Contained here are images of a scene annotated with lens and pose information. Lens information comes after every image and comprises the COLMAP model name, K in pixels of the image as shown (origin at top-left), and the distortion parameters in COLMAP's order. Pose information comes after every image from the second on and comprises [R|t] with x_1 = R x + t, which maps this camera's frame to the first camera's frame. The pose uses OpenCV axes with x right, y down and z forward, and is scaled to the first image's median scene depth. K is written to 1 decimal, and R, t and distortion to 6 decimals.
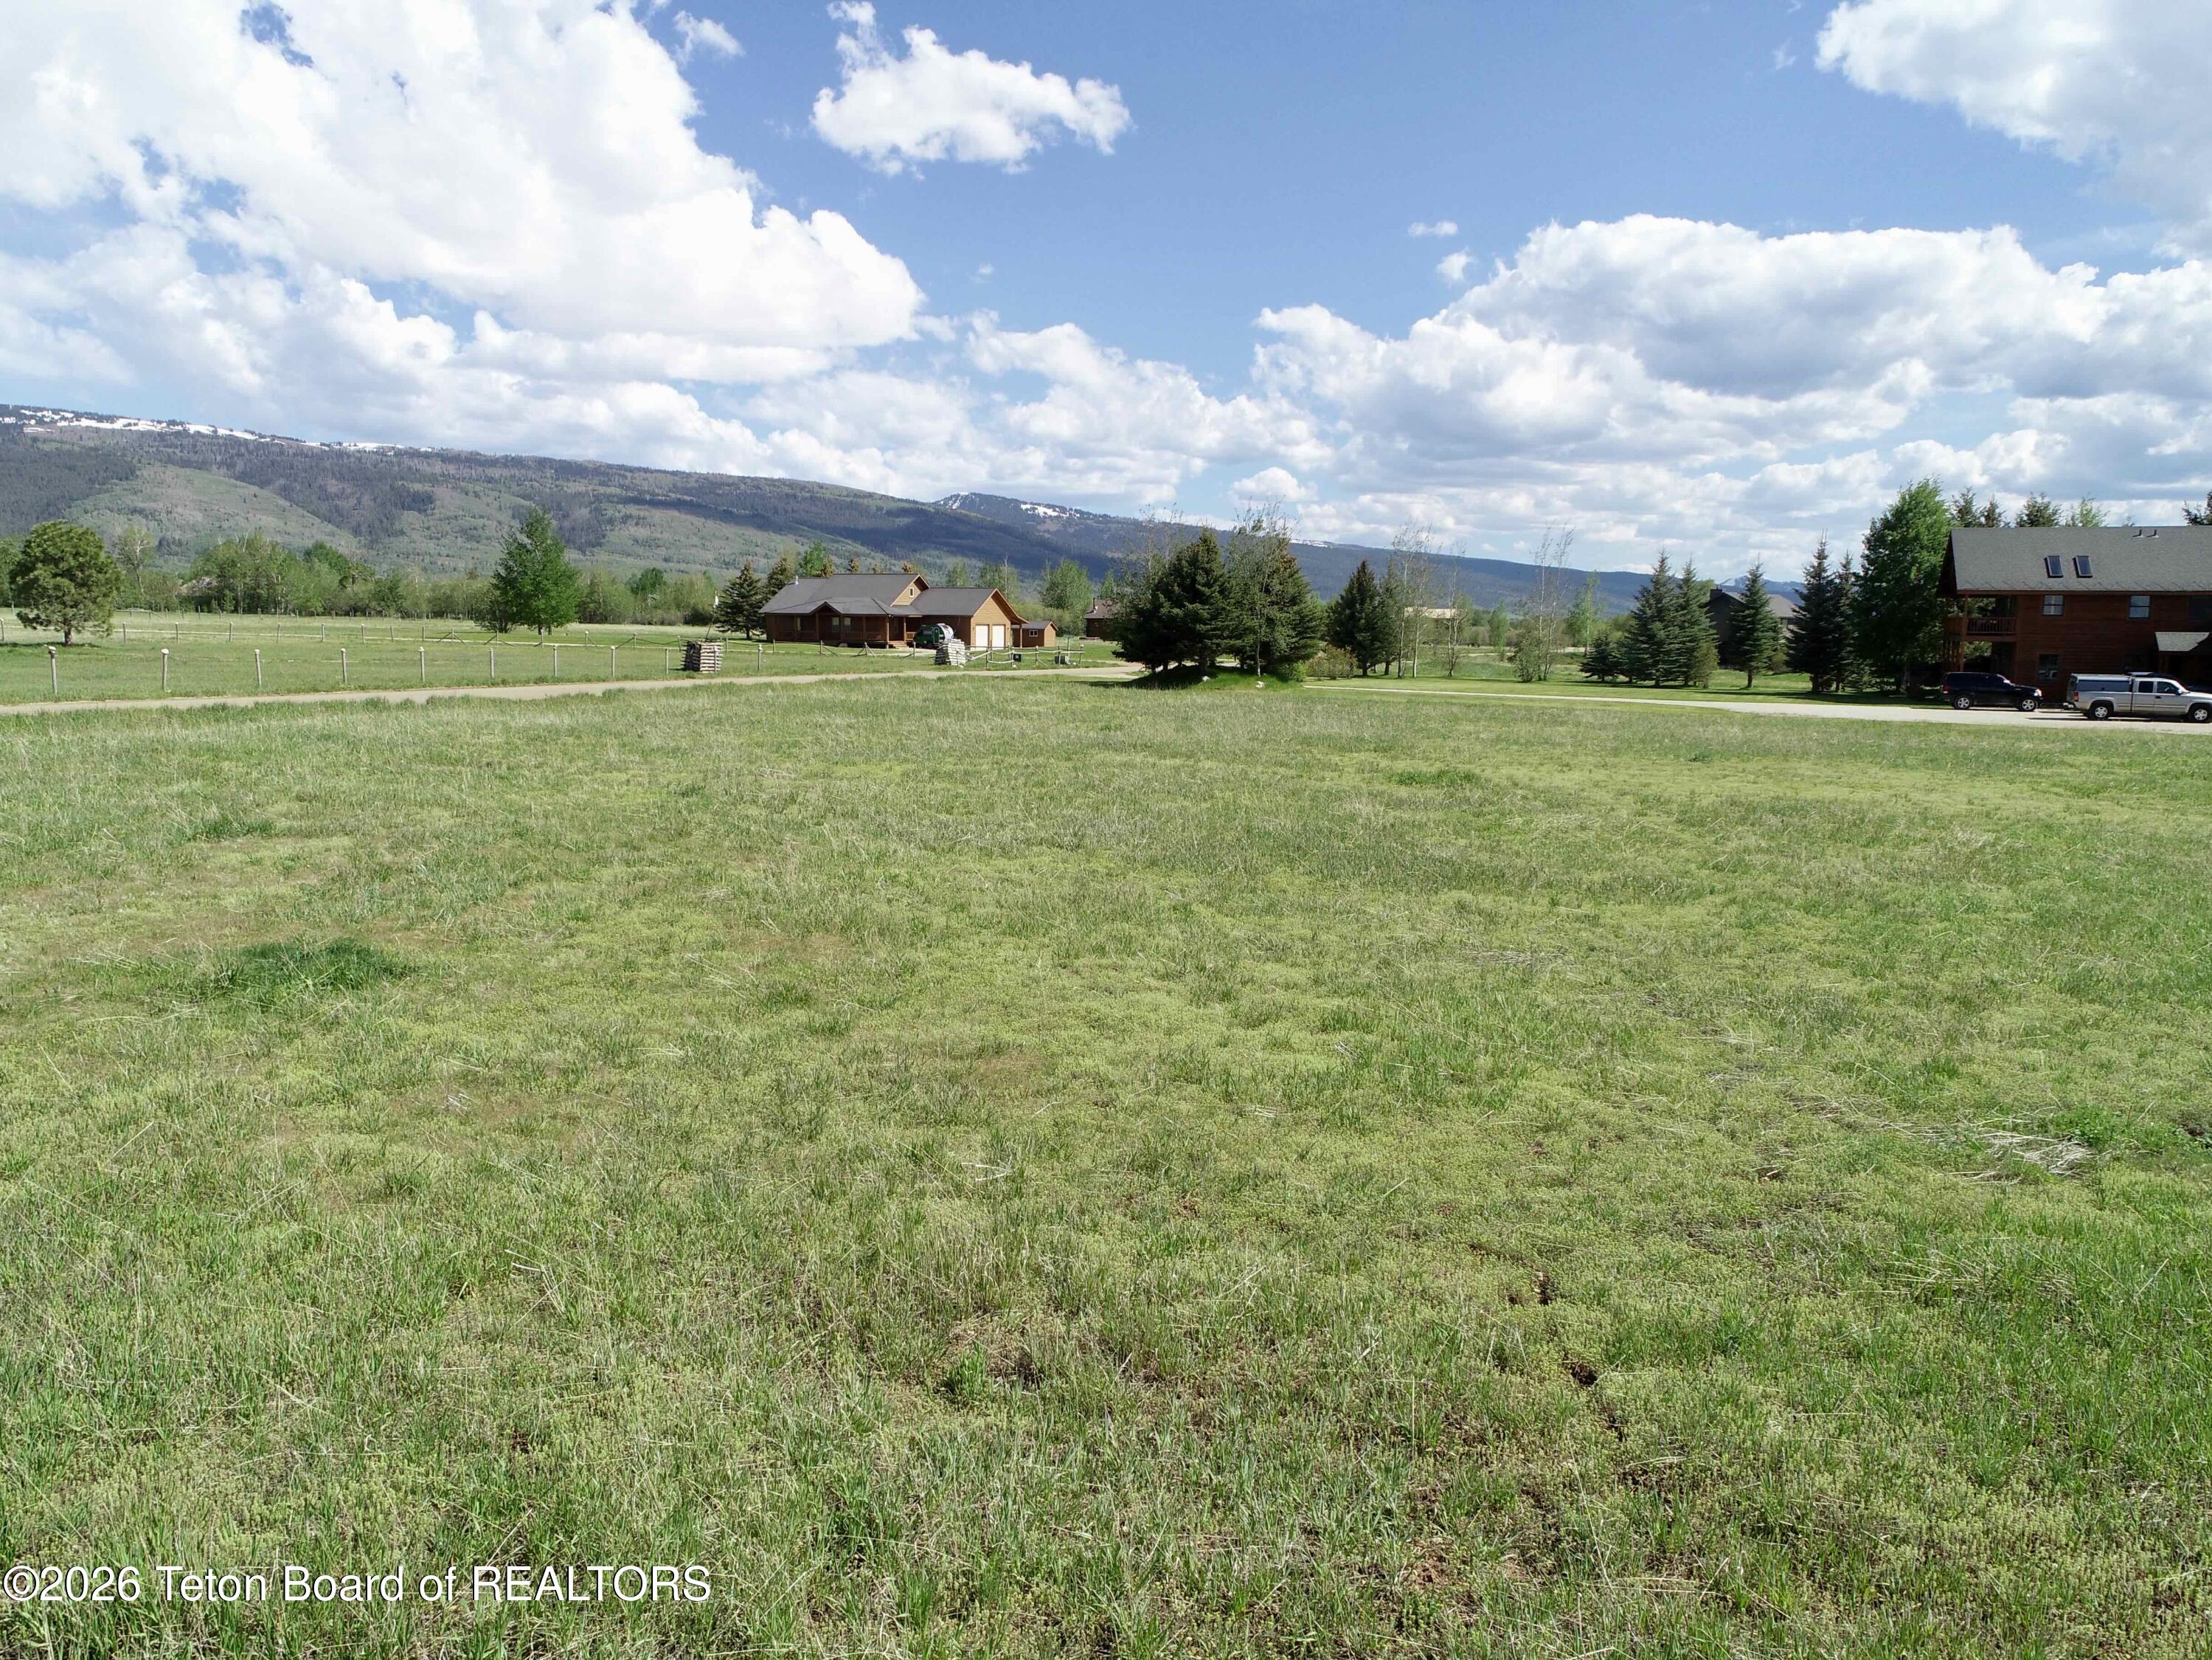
lens RADIAL K [[1667.3, 0, 1094.5], [0, 1667.3, 841.2], [0, 0, 1]] dist [0.001828, -0.001568]
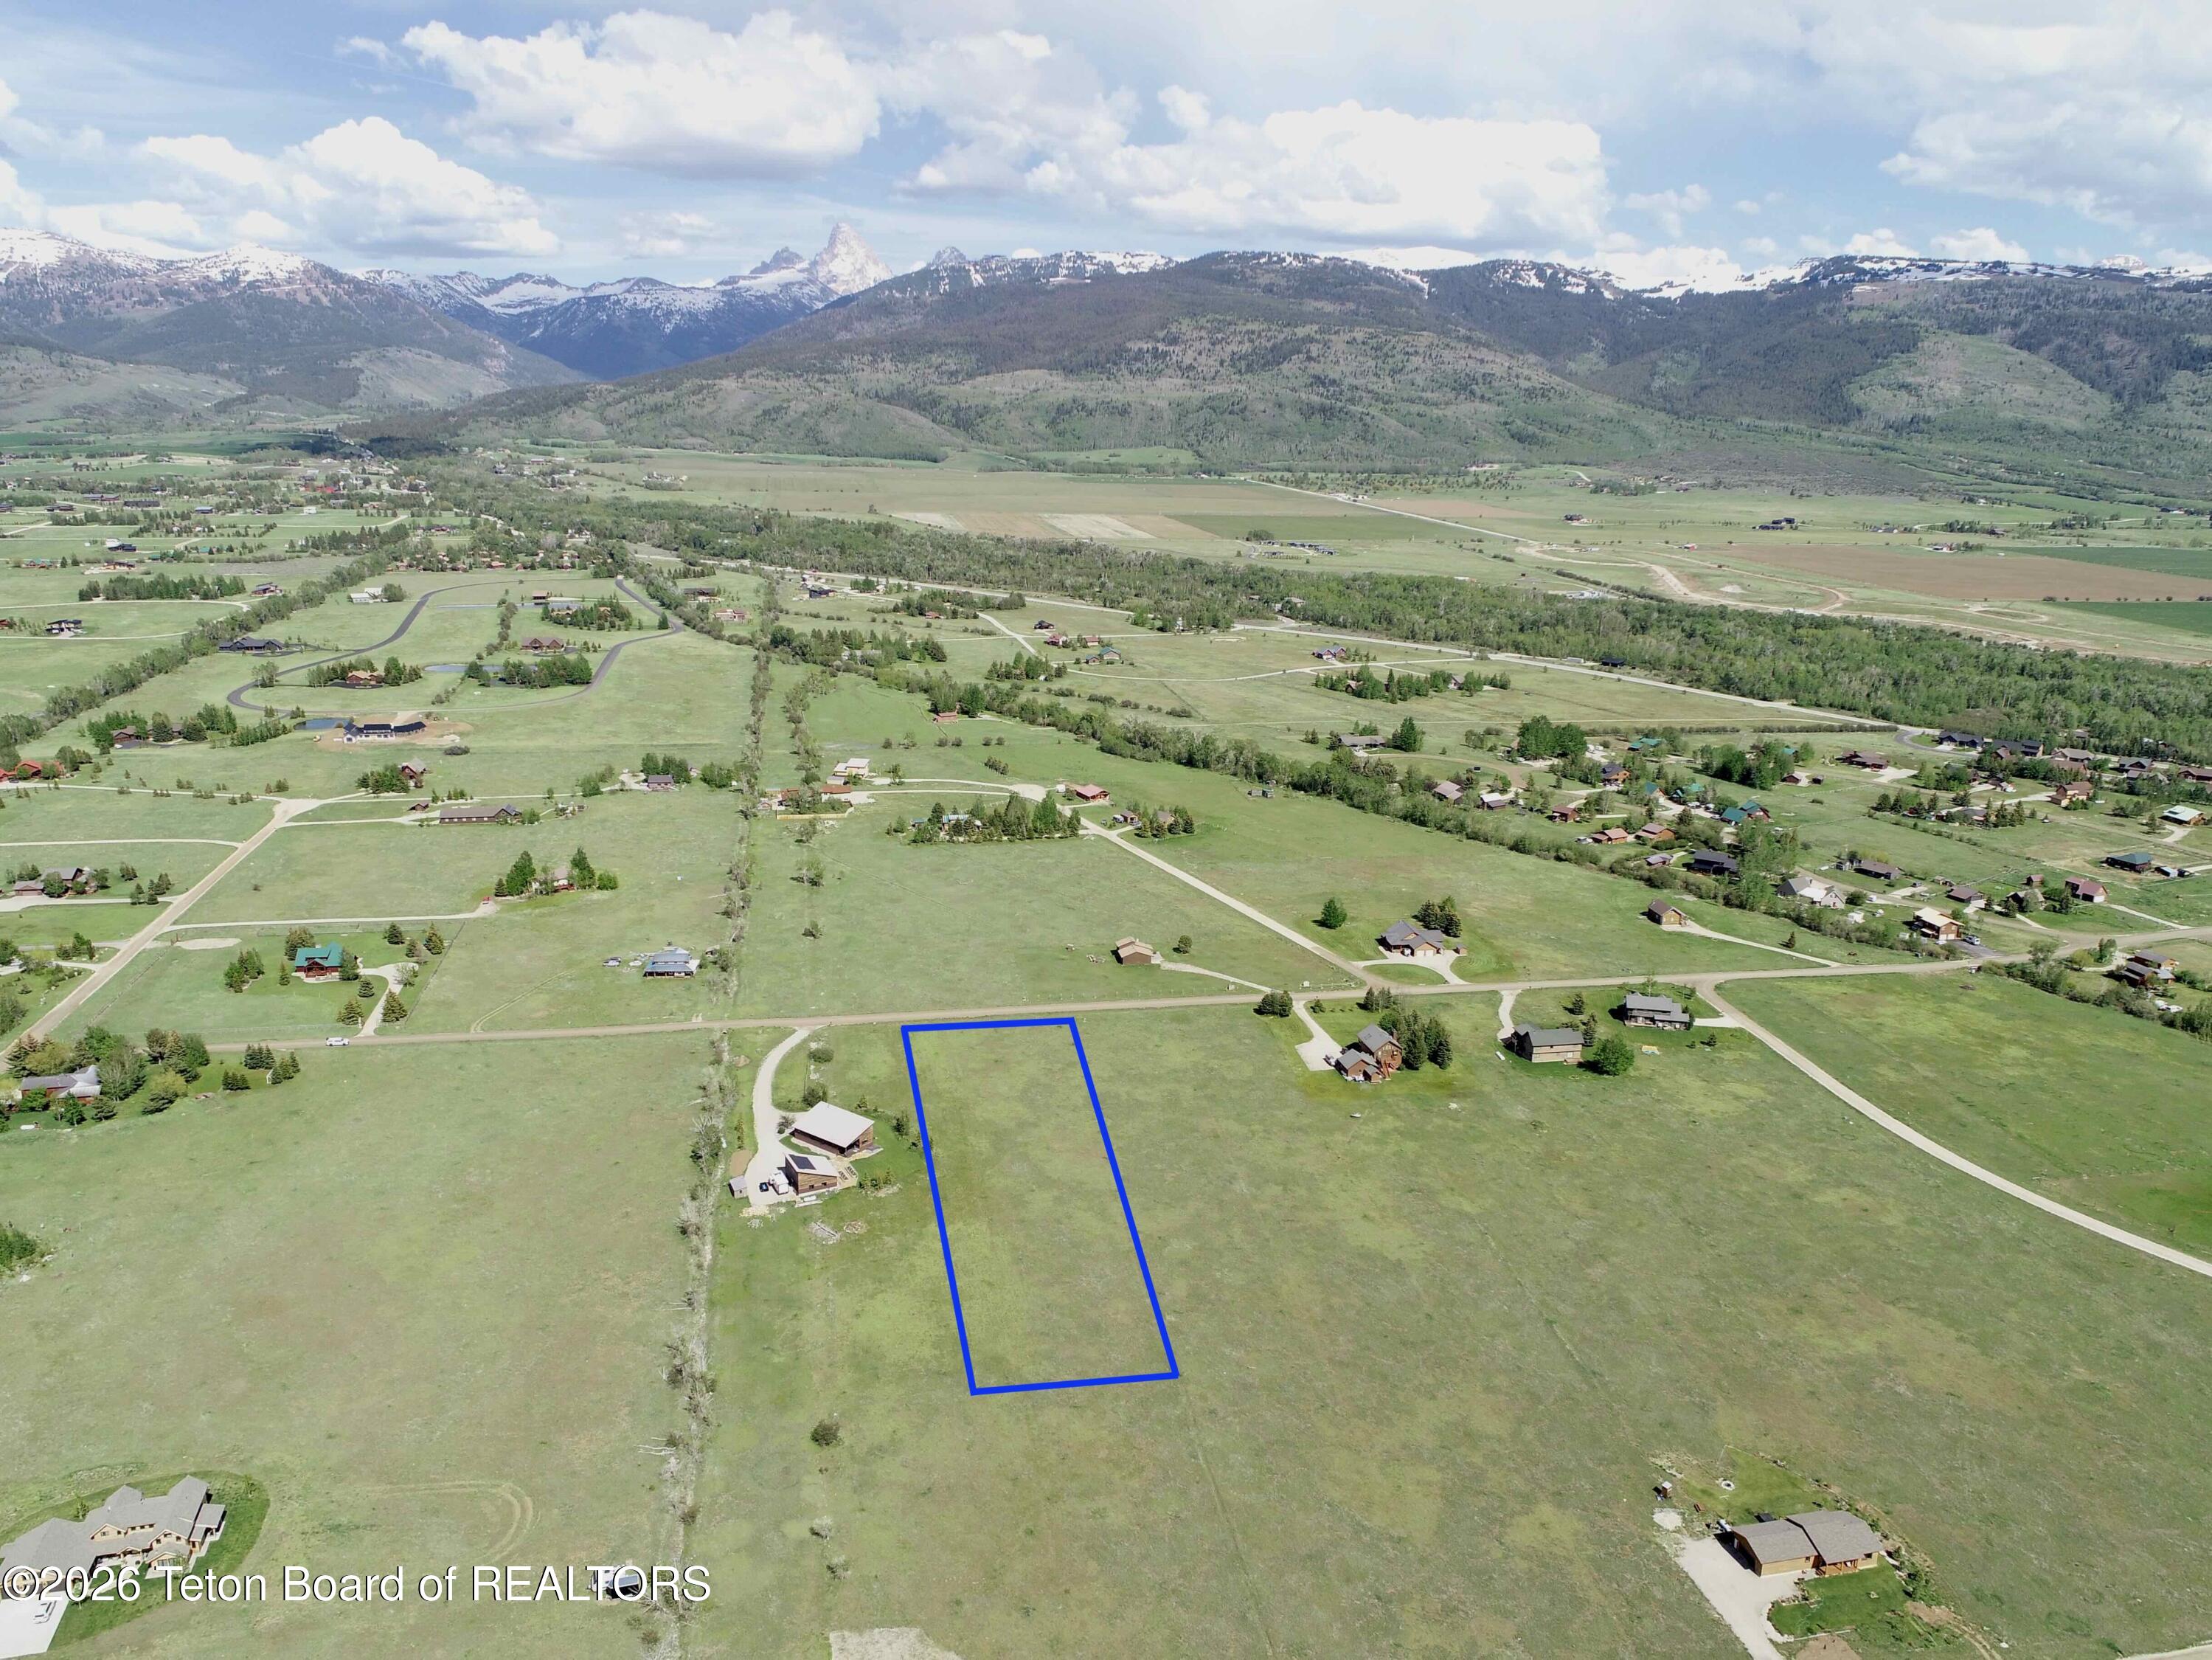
lens RADIAL K [[1667.3, 0, 1107.6], [0, 1667.3, 830.0], [0, 0, 1]] dist [0.001828, -0.001568]
pose [[0.549513, 0.199674, -0.811274, 0.642468], [-0.110306, 0.979860, 0.166452, -0.235951], [0.828171, -0.001979, 0.560472, -0.423463]]
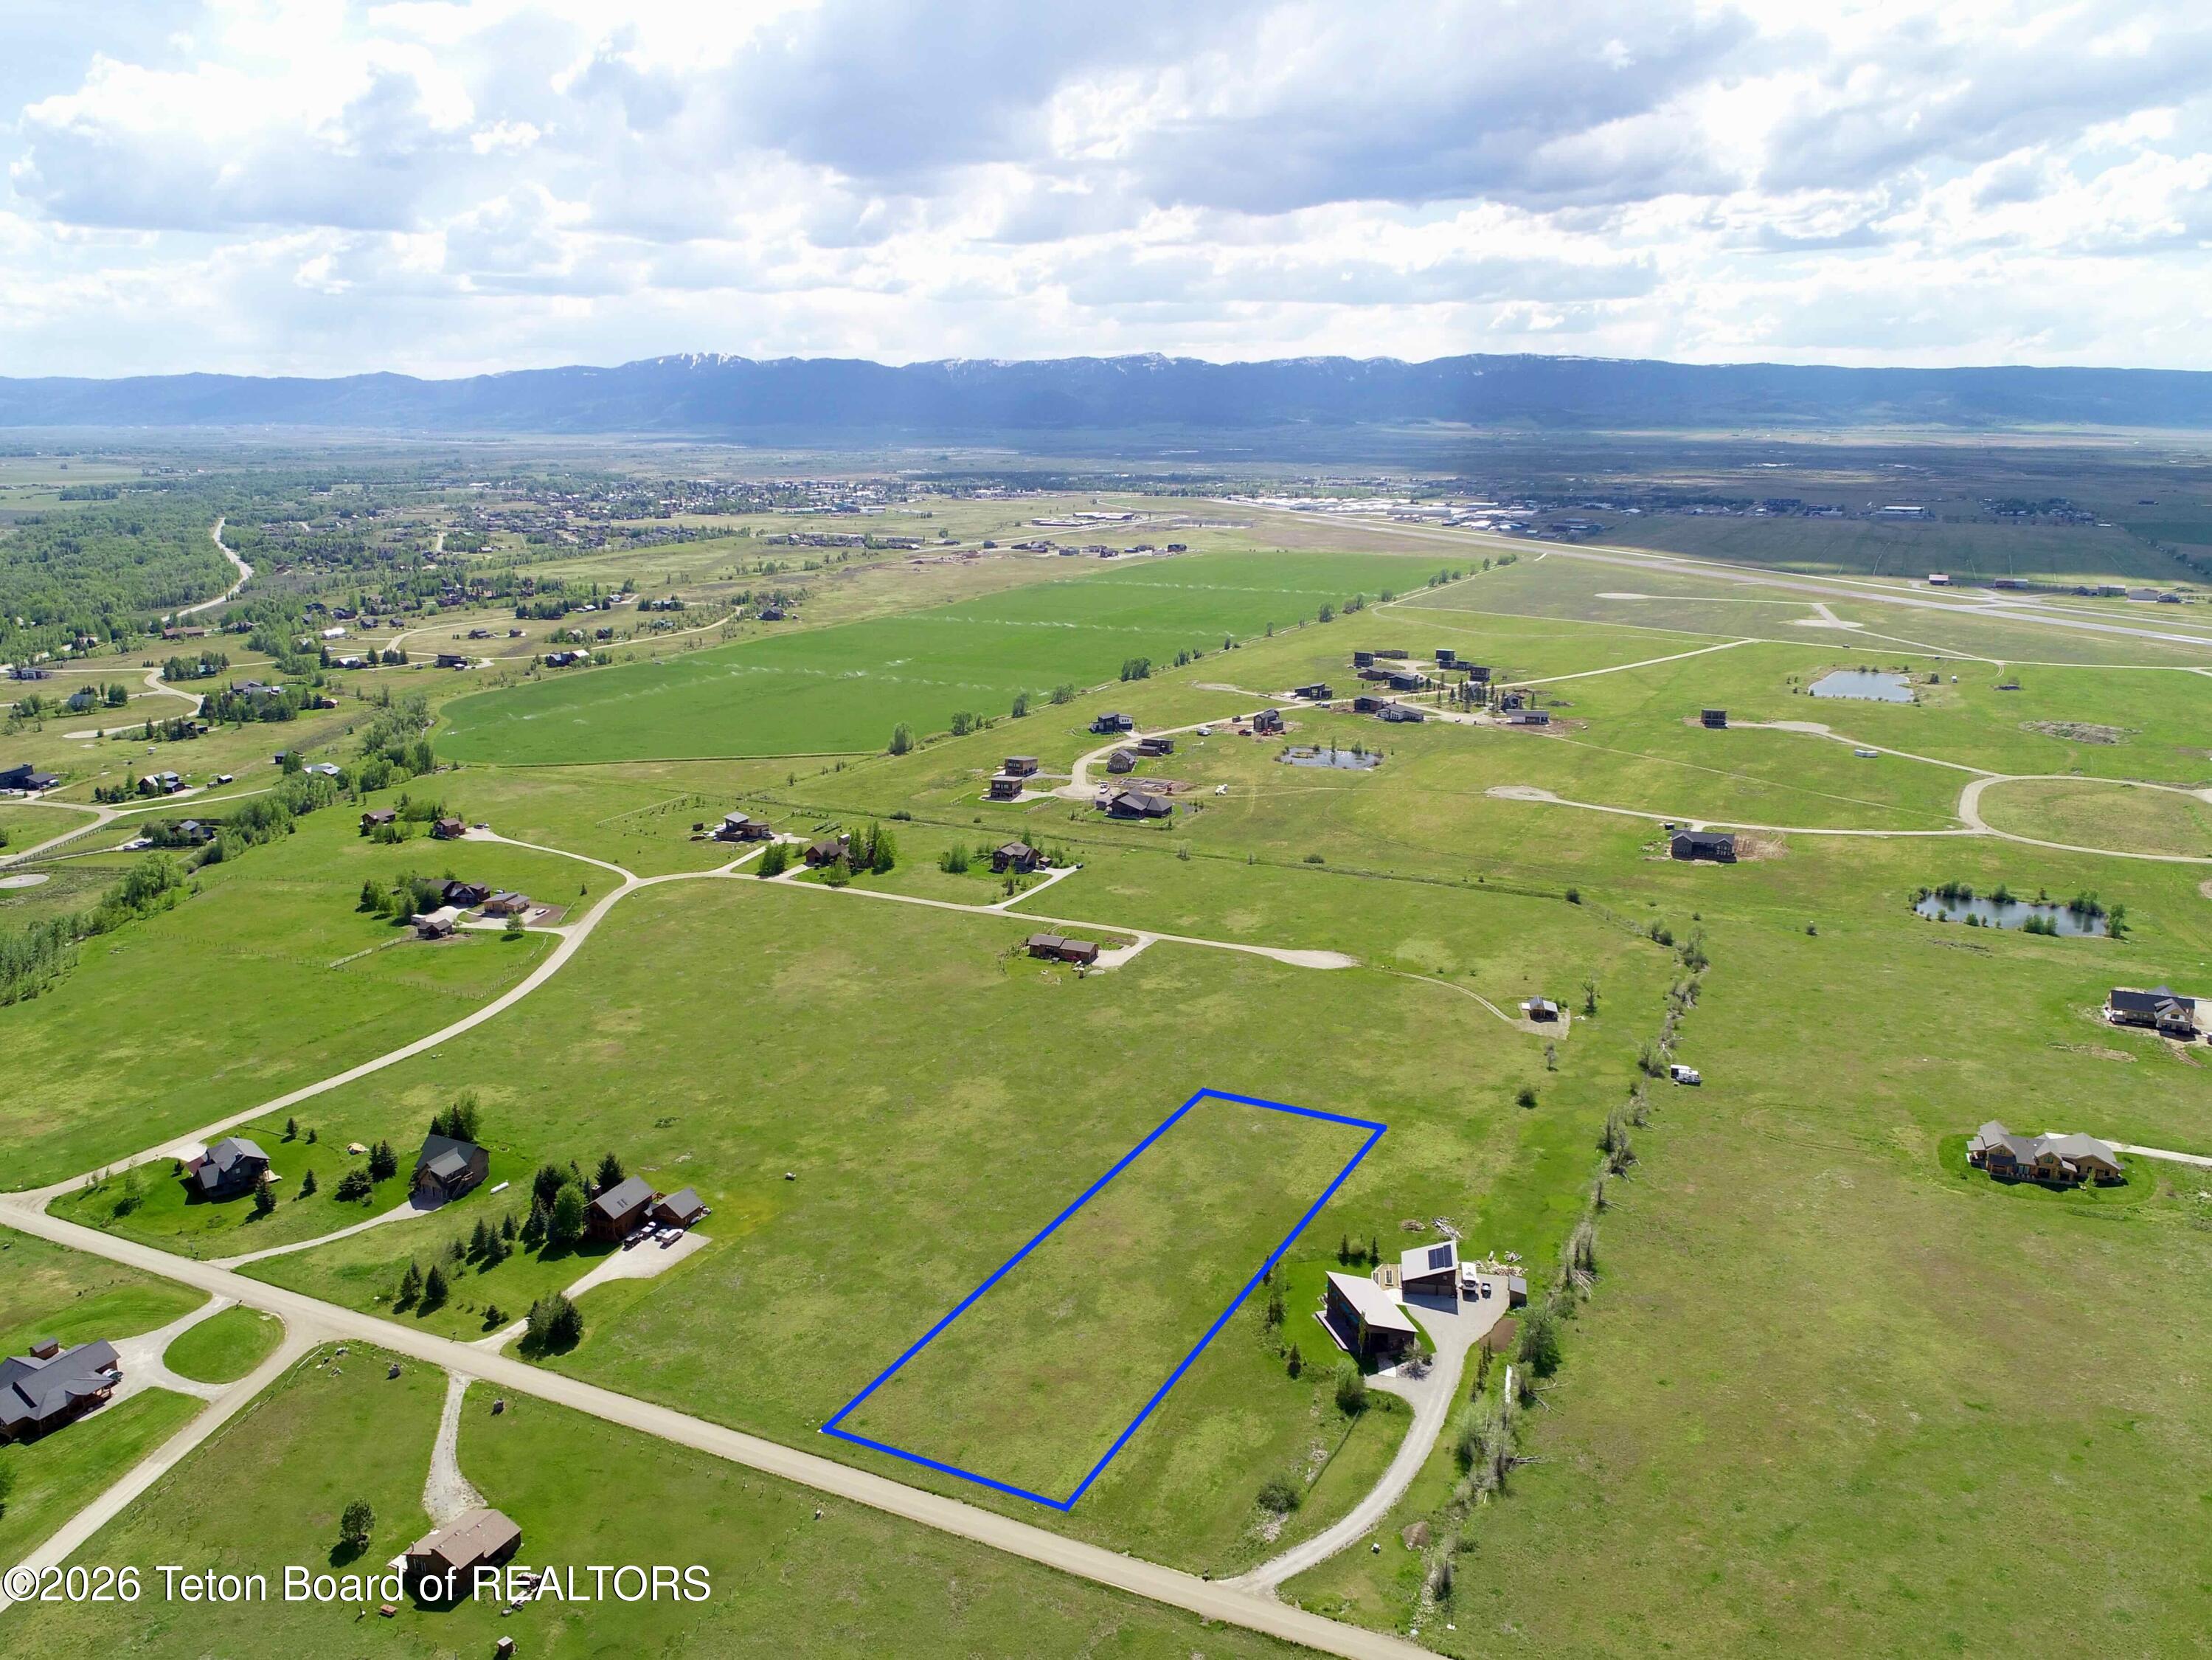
lens RADIAL K [[1667.3, 0, 1106.9], [0, 1667.3, 872.6], [0, 0, 1]] dist [0.001828, -0.001568]
pose [[0.040686, -0.284077, 0.957938, -0.442525], [0.129424, 0.952153, 0.276864, -0.268881], [-0.990754, 0.112716, 0.075505, -0.095307]]
